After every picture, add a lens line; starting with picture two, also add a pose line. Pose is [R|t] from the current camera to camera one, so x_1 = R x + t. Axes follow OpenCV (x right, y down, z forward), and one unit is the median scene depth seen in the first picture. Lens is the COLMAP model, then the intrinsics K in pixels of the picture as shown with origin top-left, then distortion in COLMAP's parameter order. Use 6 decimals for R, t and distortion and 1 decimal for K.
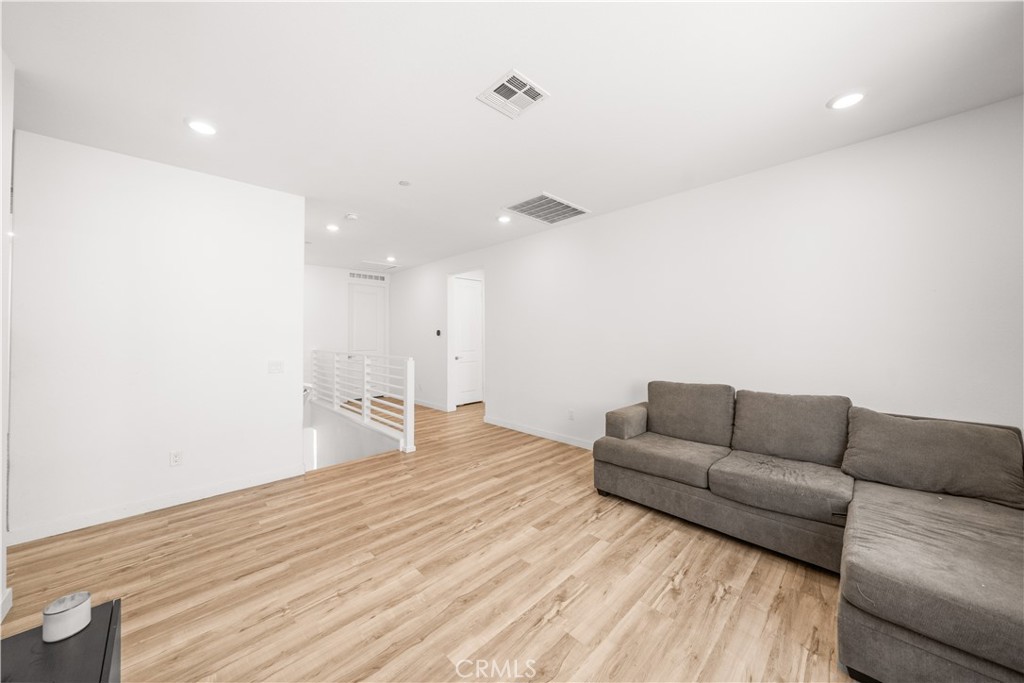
lens RADIAL K [[357.7, 0, 518.3], [0, 357.7, 343.3], [0, 0, 1]] dist [-0.005290, -0.001065]
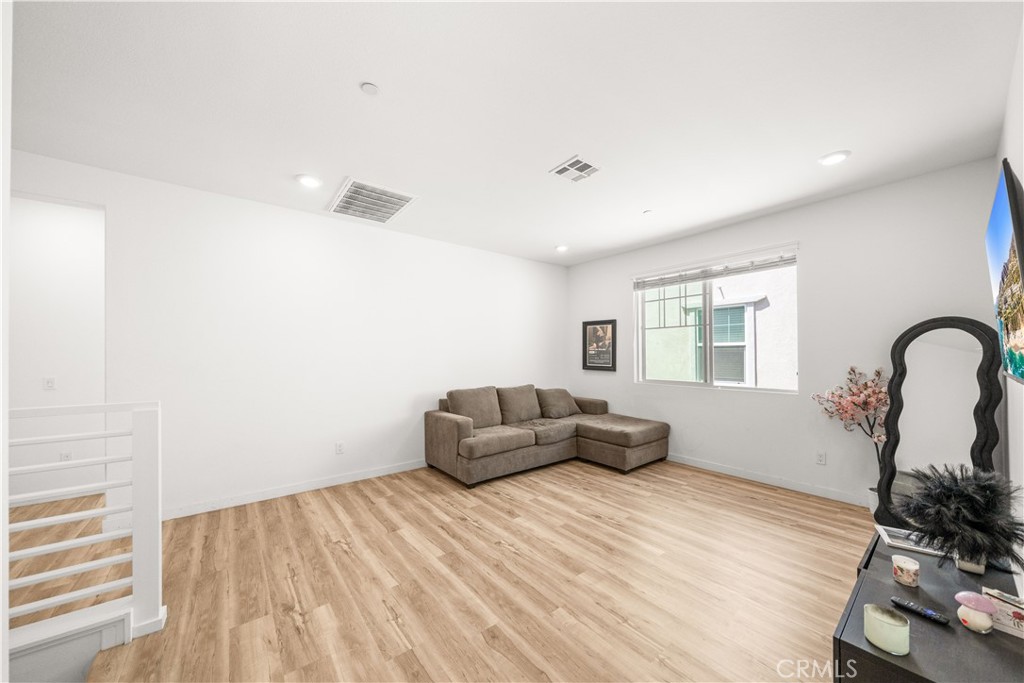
lens RADIAL K [[357.7, 0, 518.5], [0, 357.7, 346.4], [0, 0, 1]] dist [-0.005290, -0.001065]
pose [[0.092349, 0.033899, 0.995150, -0.987513], [0.025862, 0.999002, -0.036430, 0.012273], [-0.995391, 0.029101, 0.091380, 0.782975]]
